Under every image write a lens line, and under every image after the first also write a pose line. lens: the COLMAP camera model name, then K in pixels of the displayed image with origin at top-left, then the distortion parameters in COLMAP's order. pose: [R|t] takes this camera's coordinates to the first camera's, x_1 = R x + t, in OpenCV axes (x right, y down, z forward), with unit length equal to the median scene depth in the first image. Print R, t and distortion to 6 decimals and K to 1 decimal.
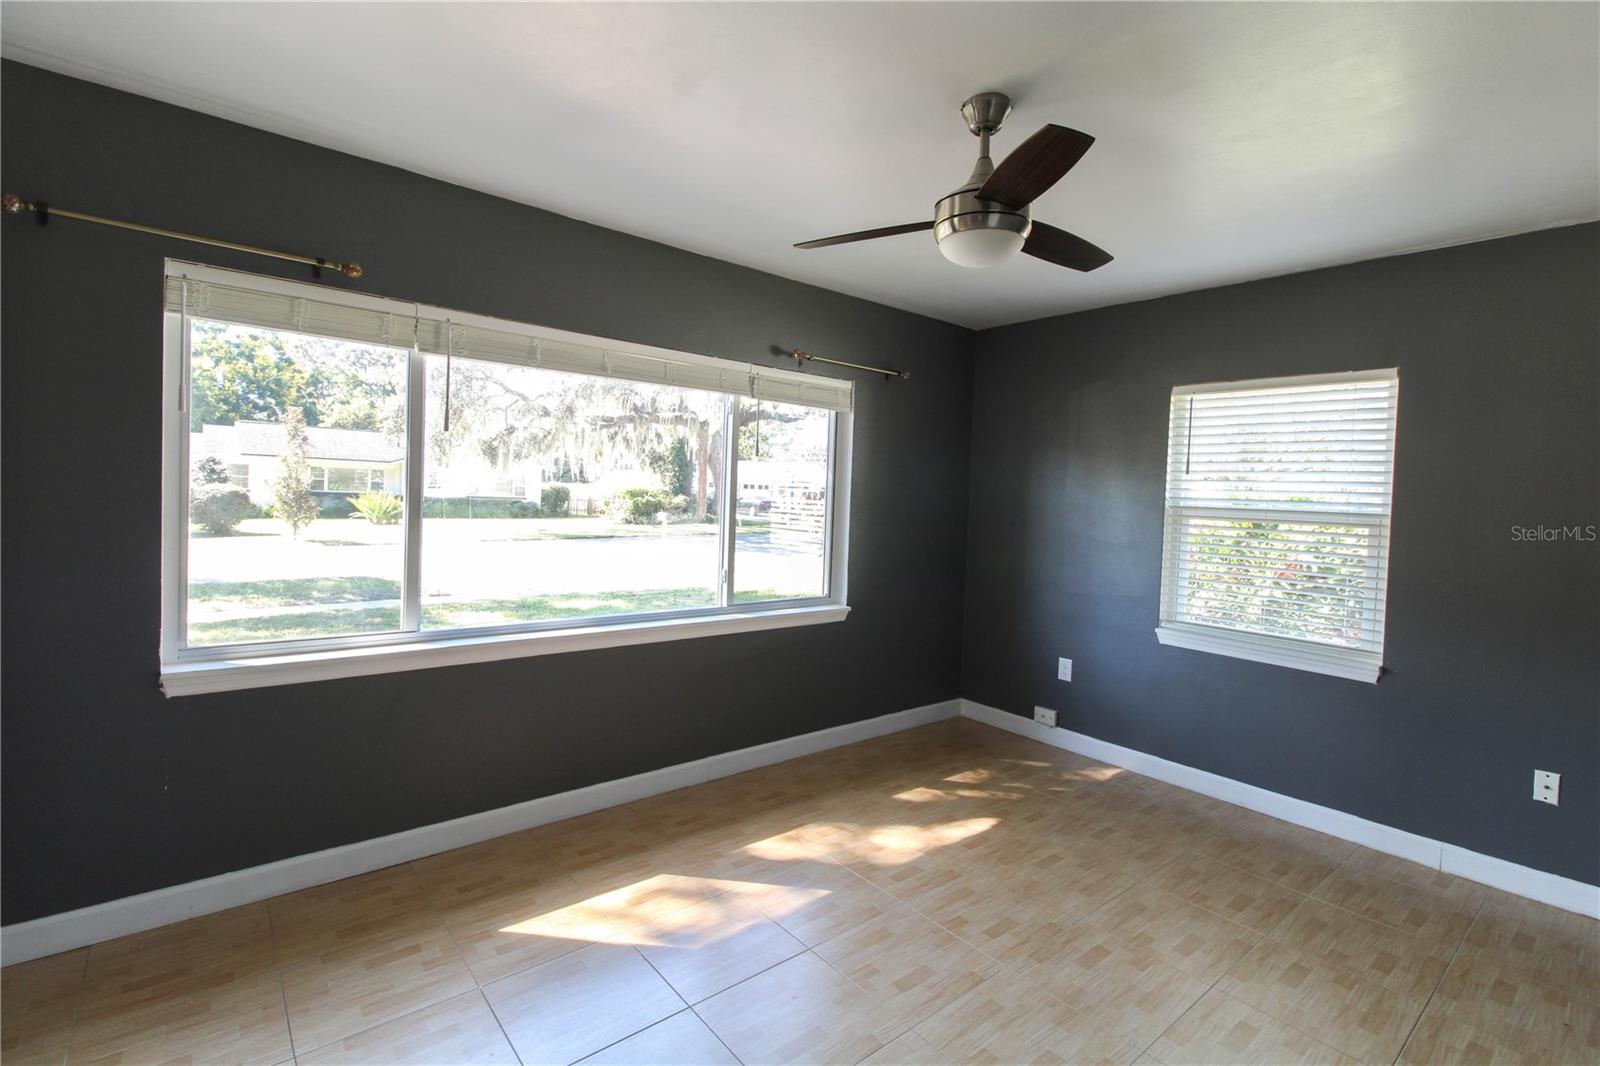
lens RADIAL K [[737.3, 0, 815.7], [0, 737.3, 514.2], [0, 0, 1]] dist [0.020111, -0.012484]
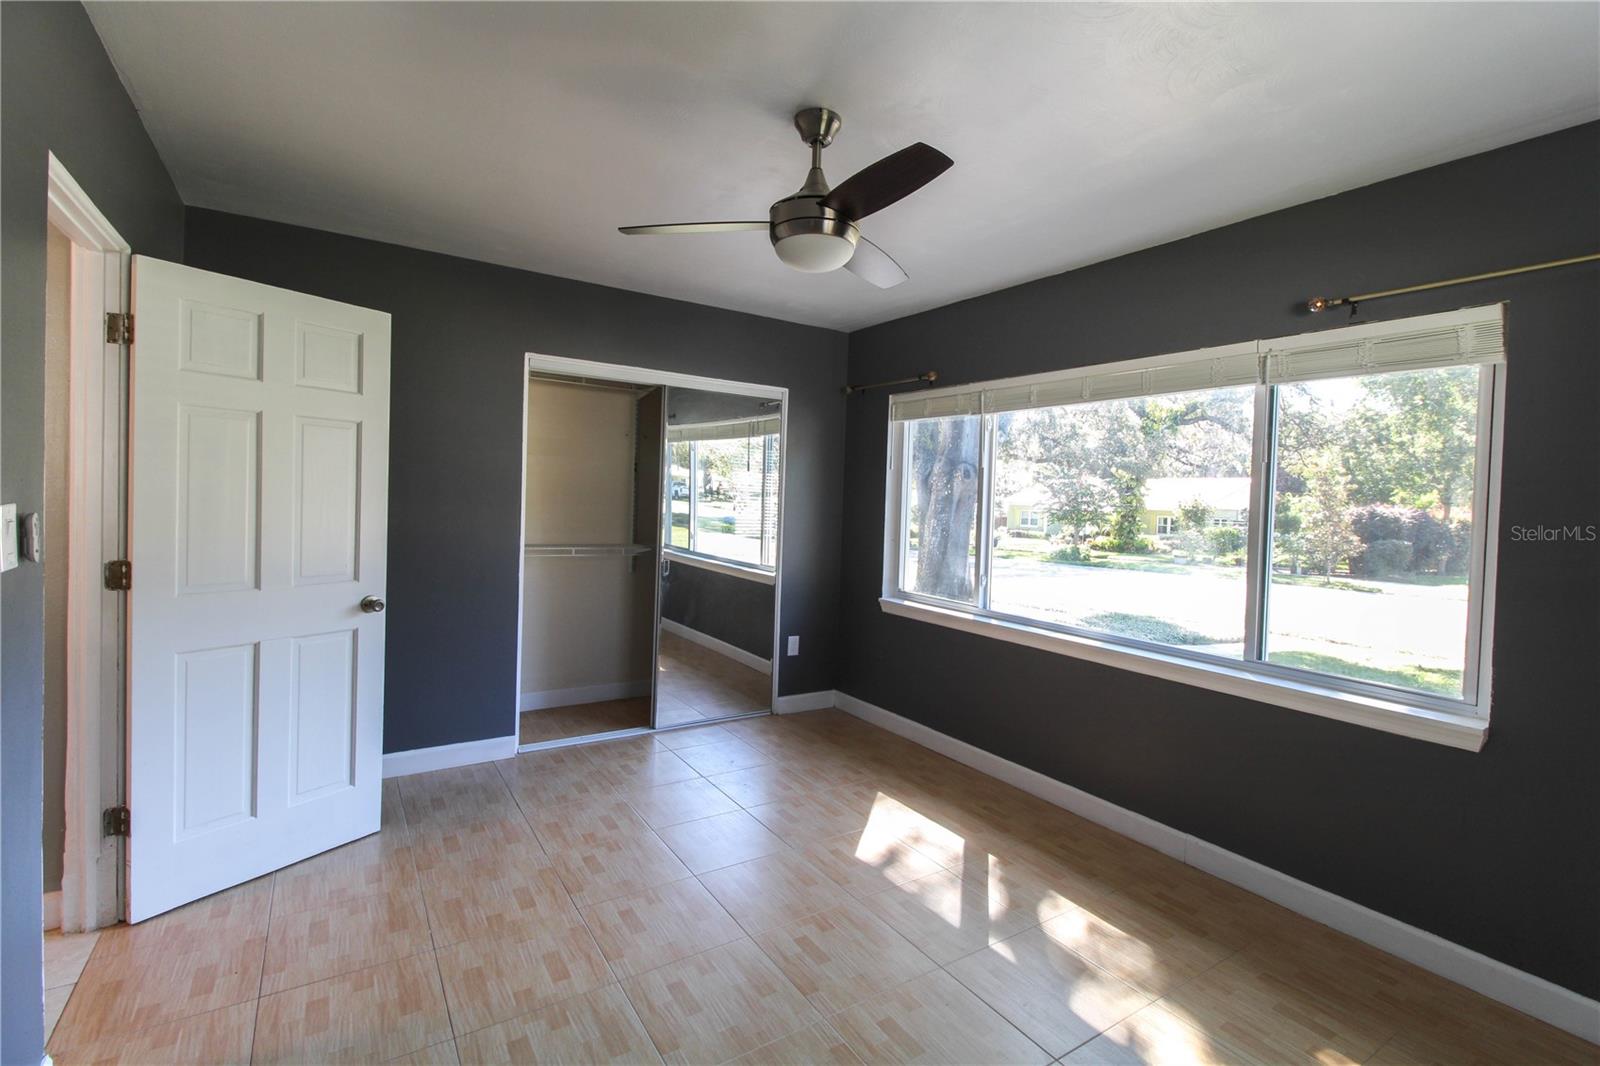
lens RADIAL K [[737.3, 0, 815.7], [0, 737.3, 514.2], [0, 0, 1]] dist [0.020111, -0.012484]
pose [[-0.119791, -0.018650, -0.992624, 1.047412], [-0.066037, 0.997759, -0.010778, 0.015848], [0.990600, 0.064259, -0.120754, 0.960582]]
